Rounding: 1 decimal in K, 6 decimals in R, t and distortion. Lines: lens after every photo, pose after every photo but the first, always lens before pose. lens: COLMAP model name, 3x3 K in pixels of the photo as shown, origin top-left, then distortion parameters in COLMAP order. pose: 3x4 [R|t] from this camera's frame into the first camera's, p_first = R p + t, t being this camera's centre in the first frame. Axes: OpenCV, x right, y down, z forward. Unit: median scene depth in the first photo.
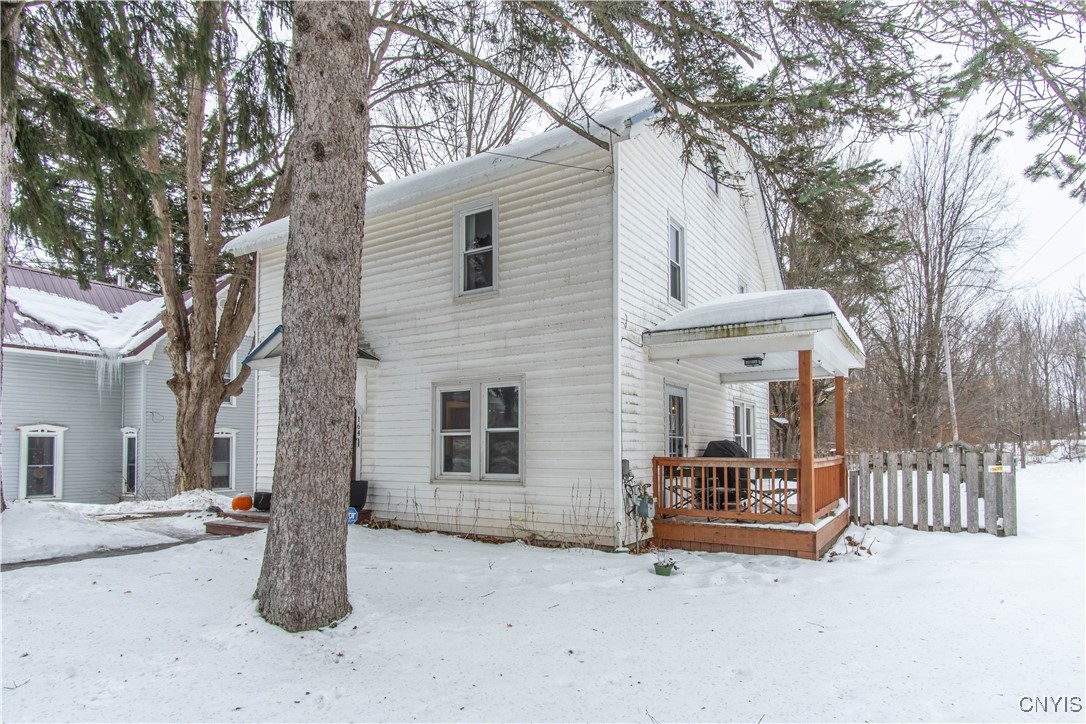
lens RADIAL K [[601.6, 0, 551.6], [0, 601.6, 427.5], [0, 0, 1]] dist [0.004006, 0.000454]
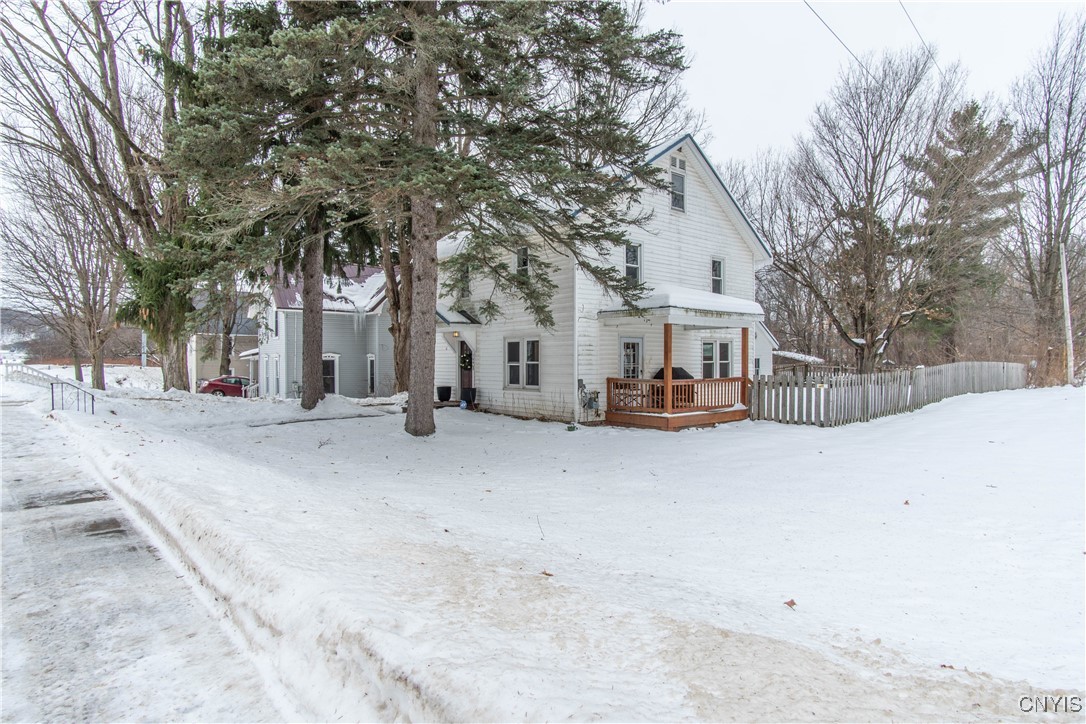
lens RADIAL K [[601.6, 0, 543.1], [0, 601.6, 359.5], [0, 0, 1]] dist [0.004006, 0.000454]
pose [[0.943975, -0.000288, -0.330015, 0.550510], [0.012431, 0.999321, 0.034683, -0.068320], [0.329781, -0.036842, 0.943338, -0.762210]]
